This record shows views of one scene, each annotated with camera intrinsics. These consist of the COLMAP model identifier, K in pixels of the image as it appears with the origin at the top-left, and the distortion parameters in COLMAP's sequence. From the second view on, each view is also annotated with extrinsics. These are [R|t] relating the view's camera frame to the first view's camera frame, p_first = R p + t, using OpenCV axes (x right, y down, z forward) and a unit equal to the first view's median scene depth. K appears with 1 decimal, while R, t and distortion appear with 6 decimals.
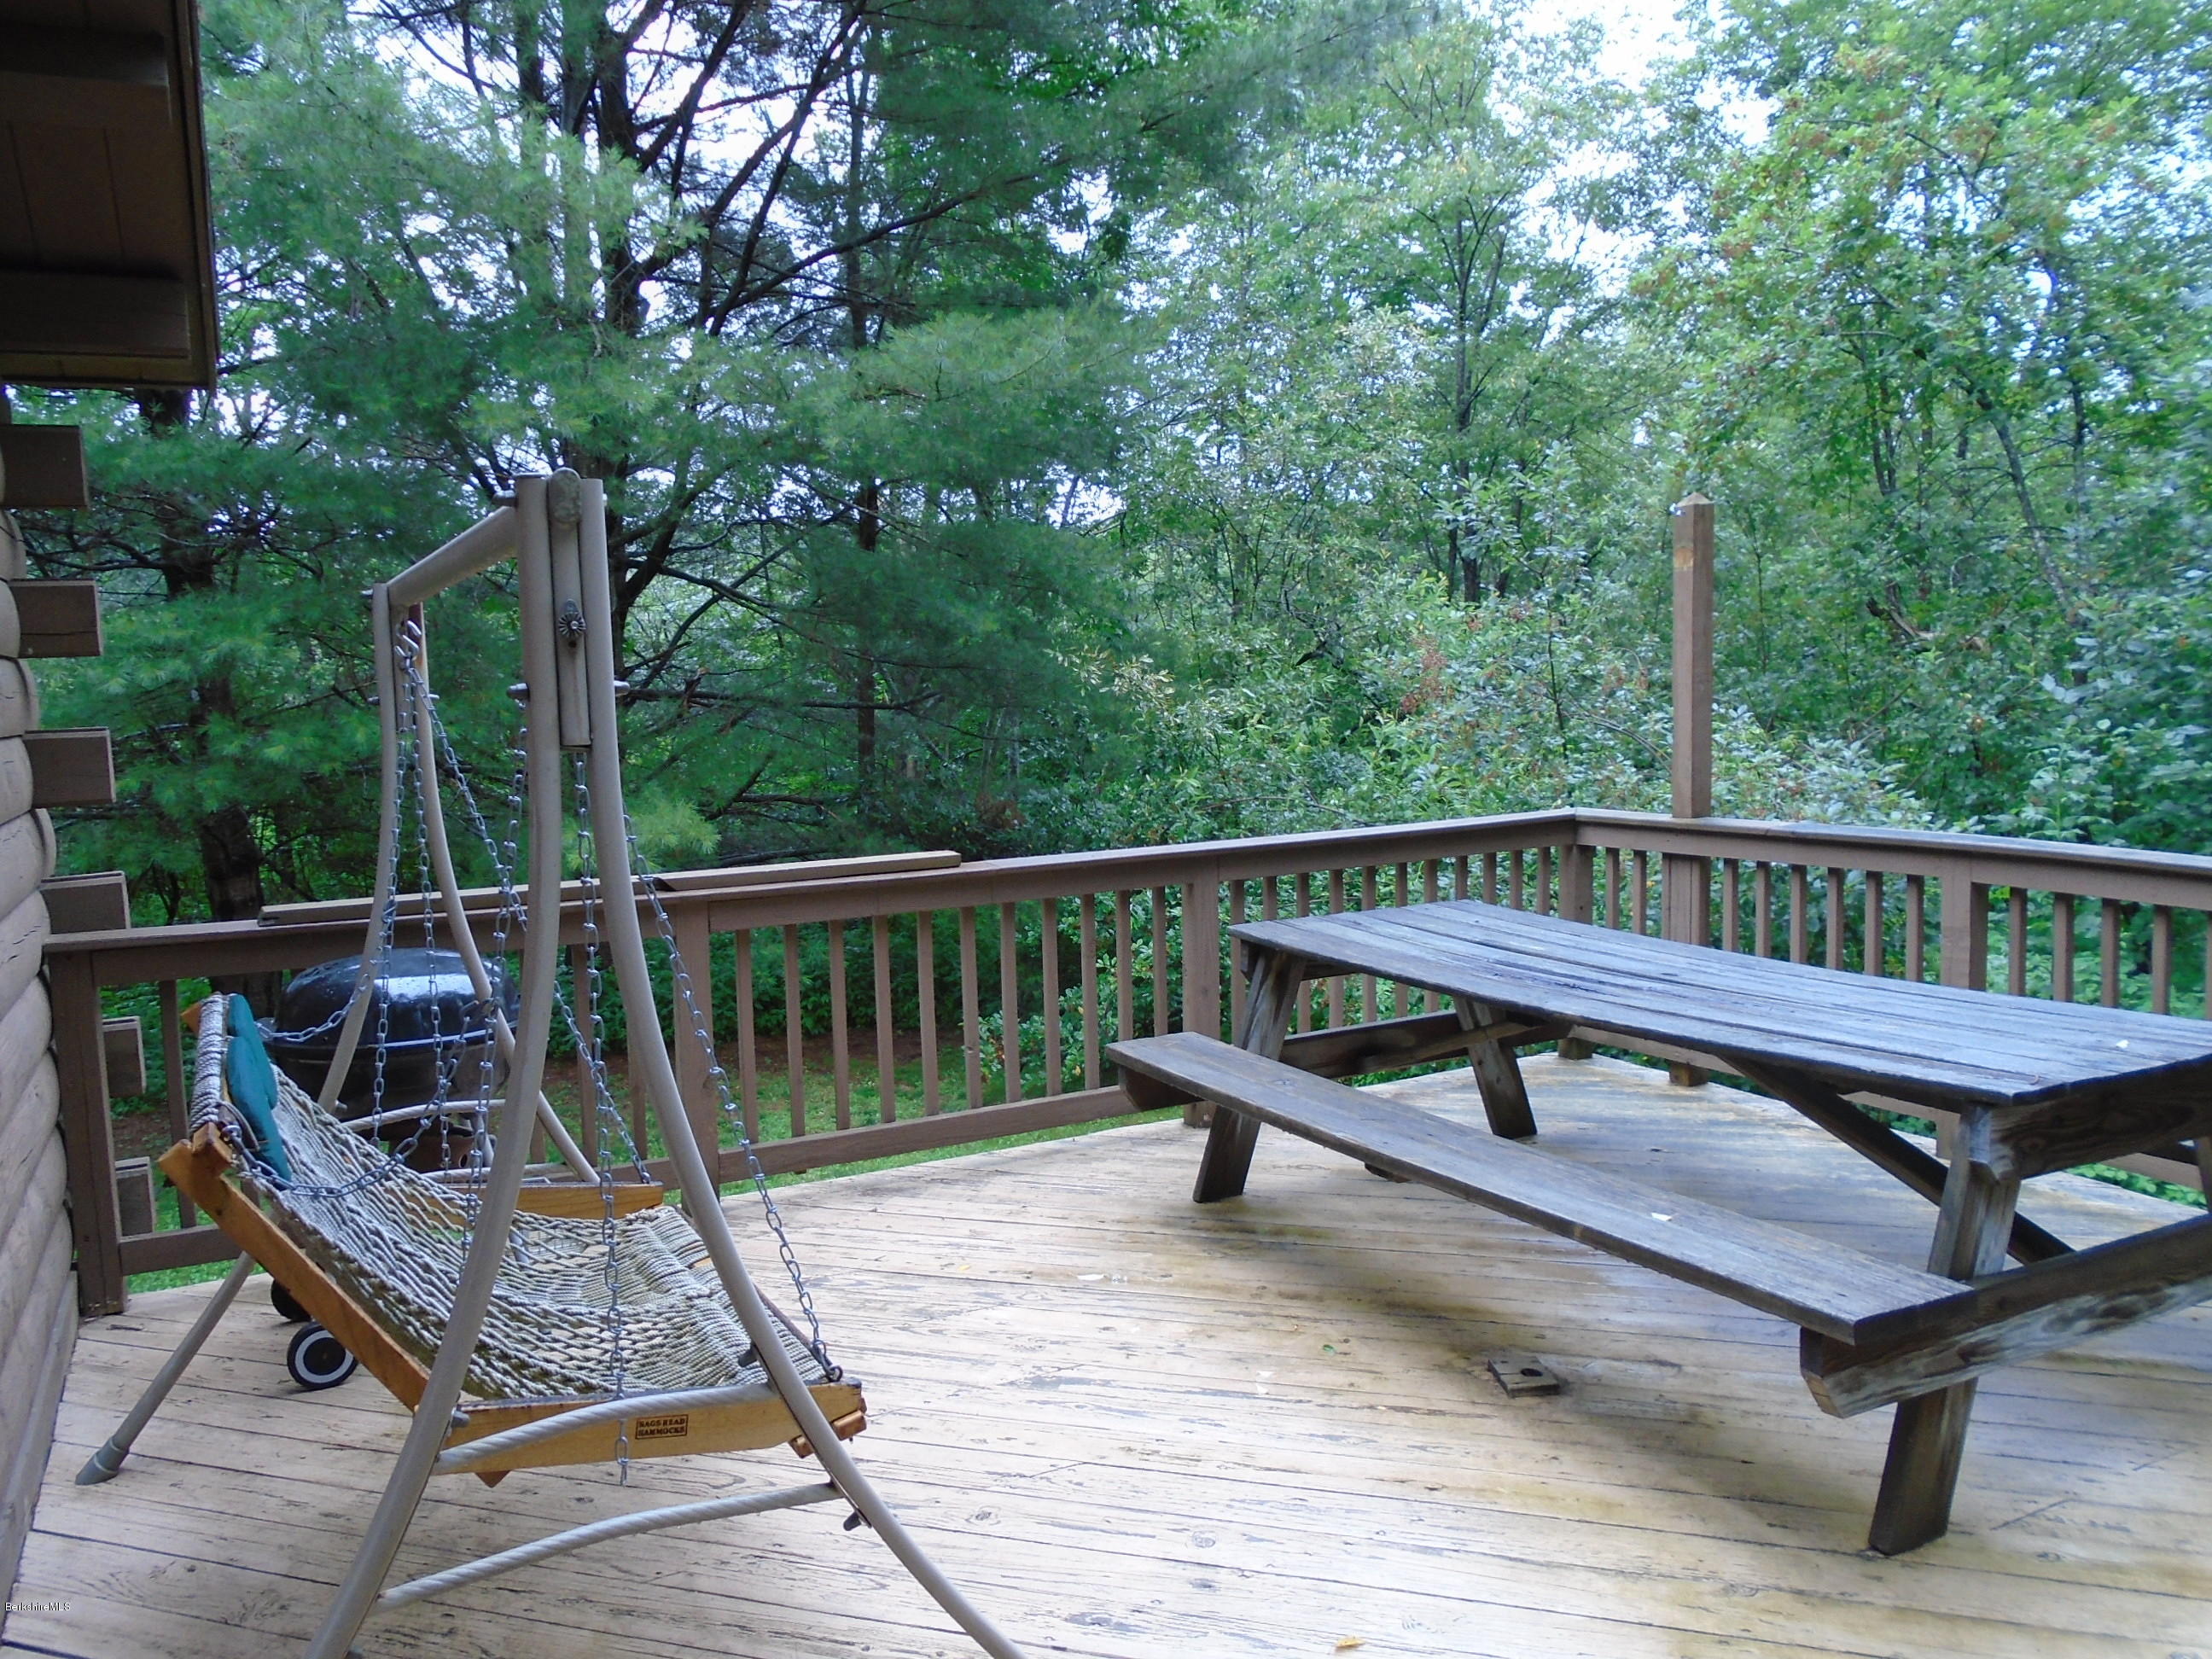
lens RADIAL K [[1672.9, 0, 1164.5], [0, 1672.9, 817.6], [0, 0, 1]] dist [-0.006613, 0.003886]
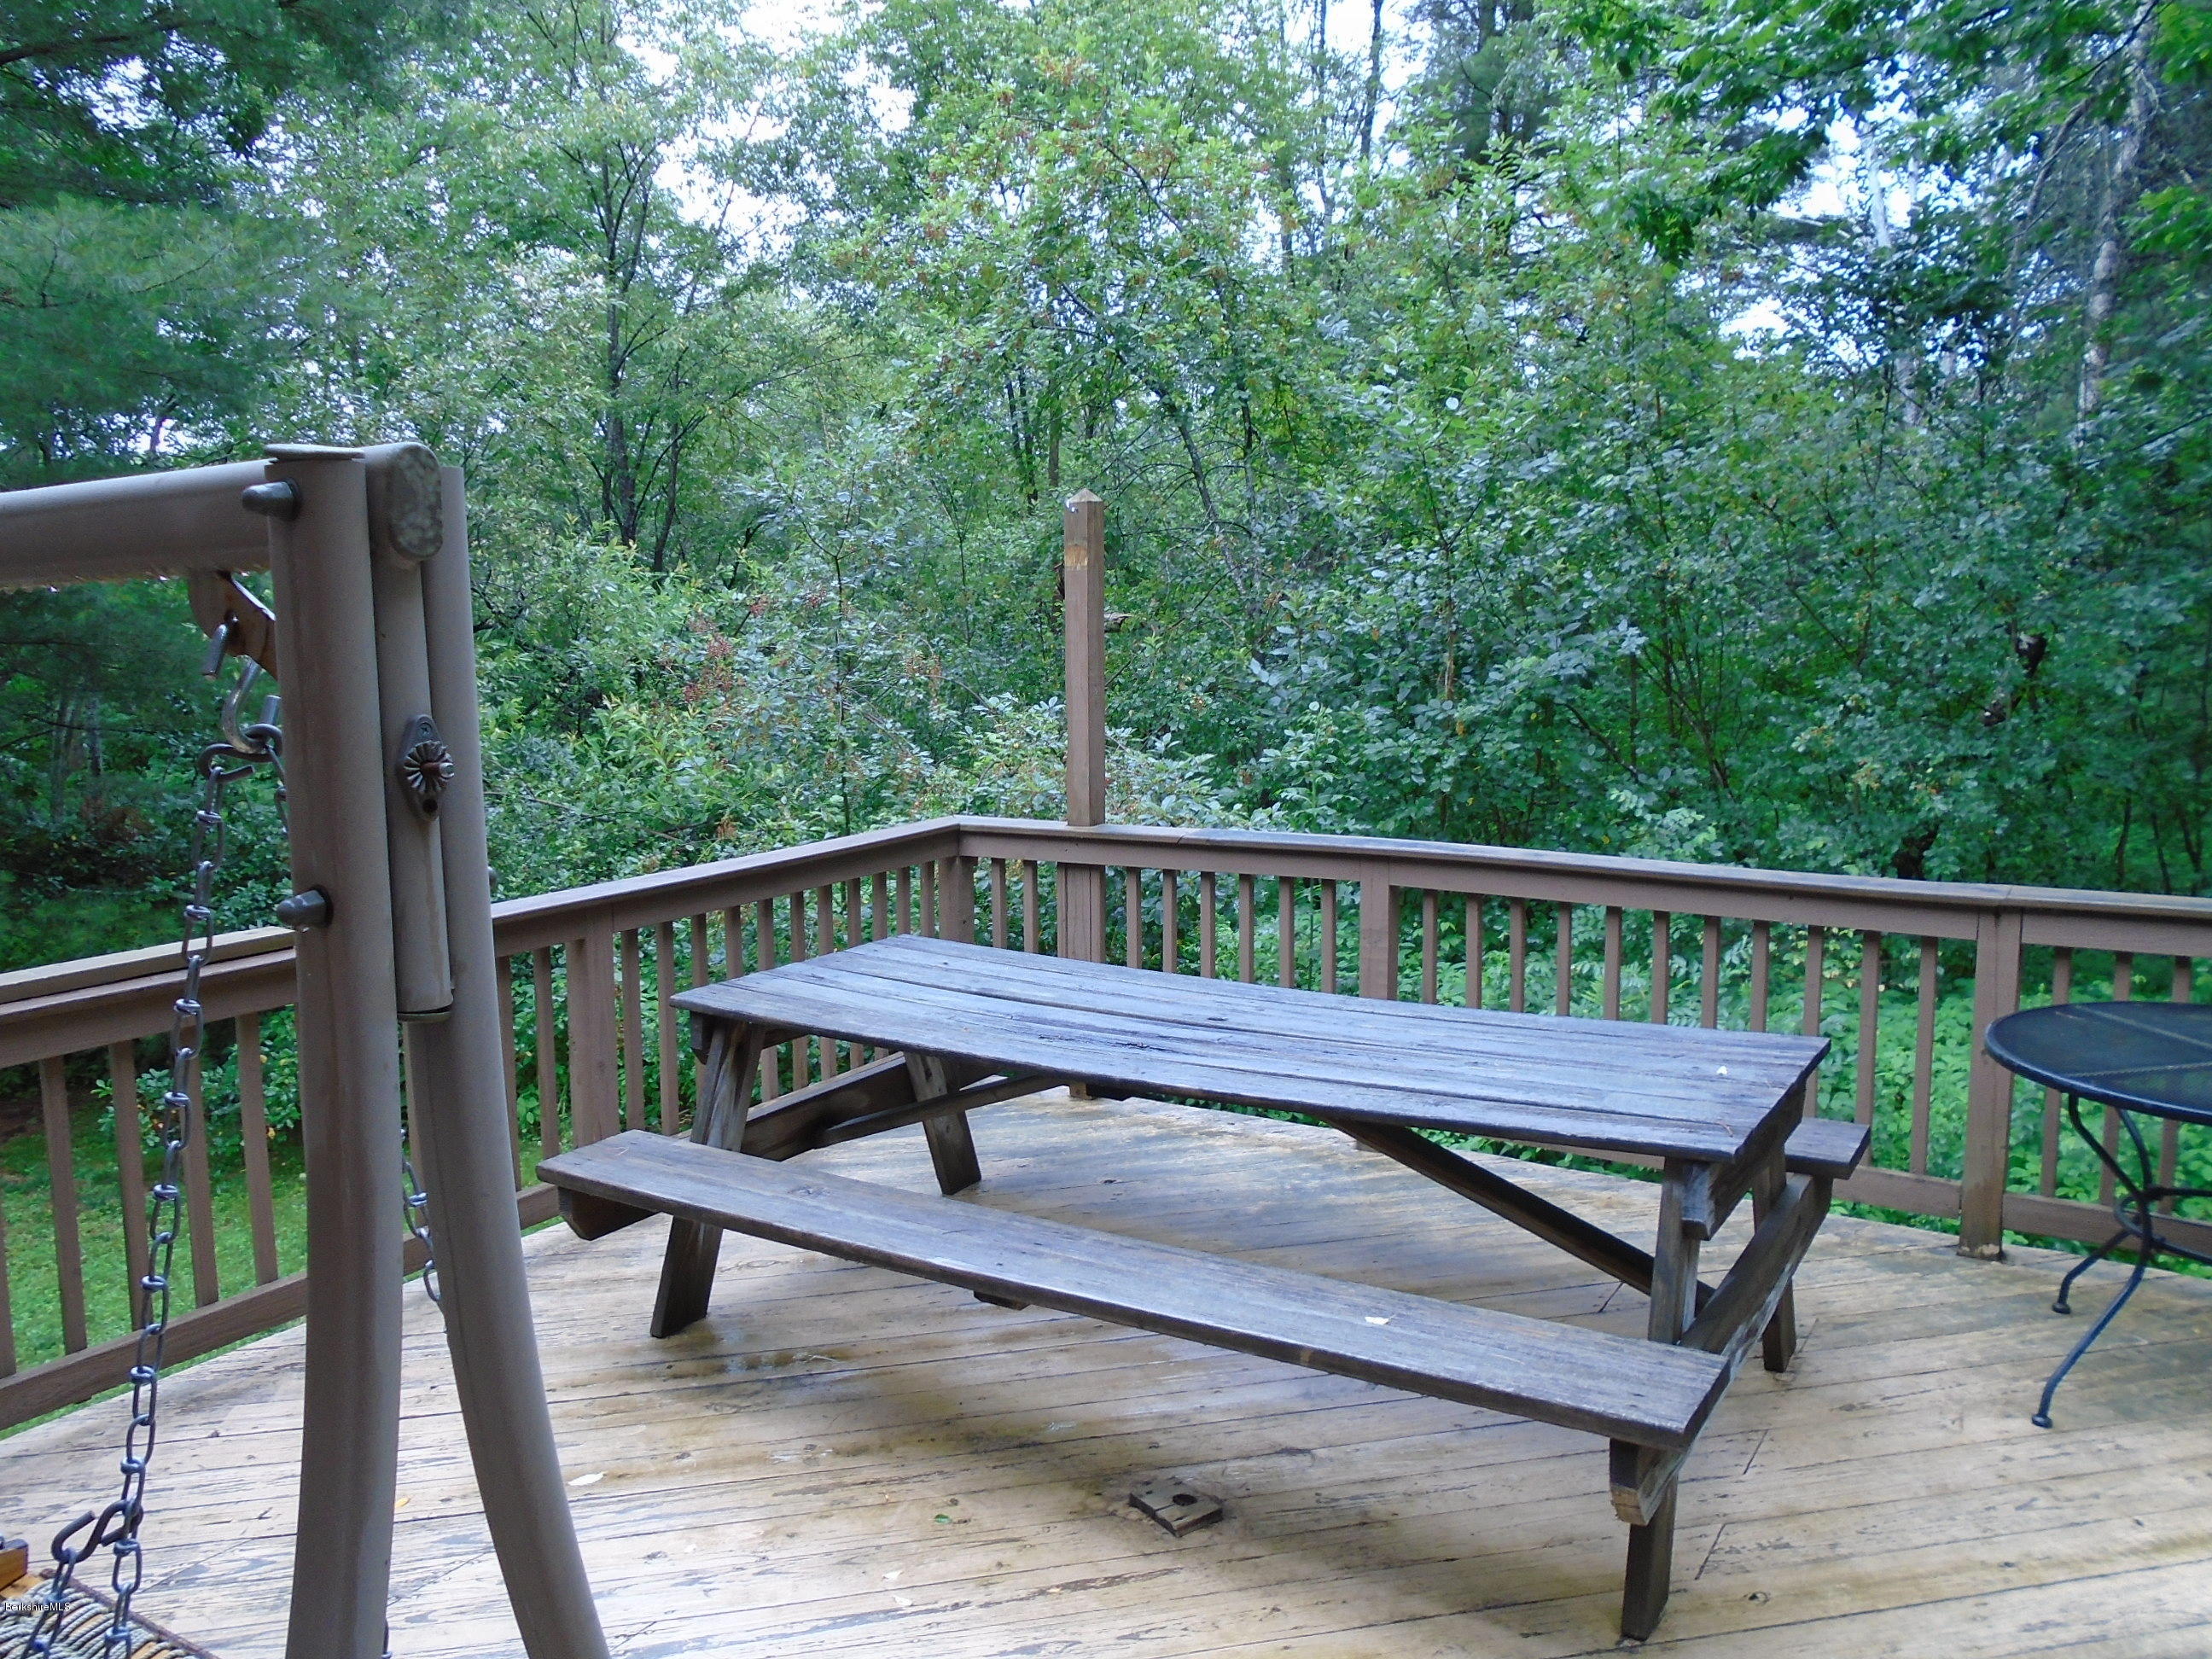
lens RADIAL K [[1672.9, 0, 1164.5], [0, 1672.9, 817.6], [0, 0, 1]] dist [-0.006613, 0.003886]
pose [[0.879261, -0.042437, 0.474447, -0.129507], [0.033220, 0.999061, 0.027797, -0.036586], [-0.475181, -0.008679, 0.879845, 0.149281]]
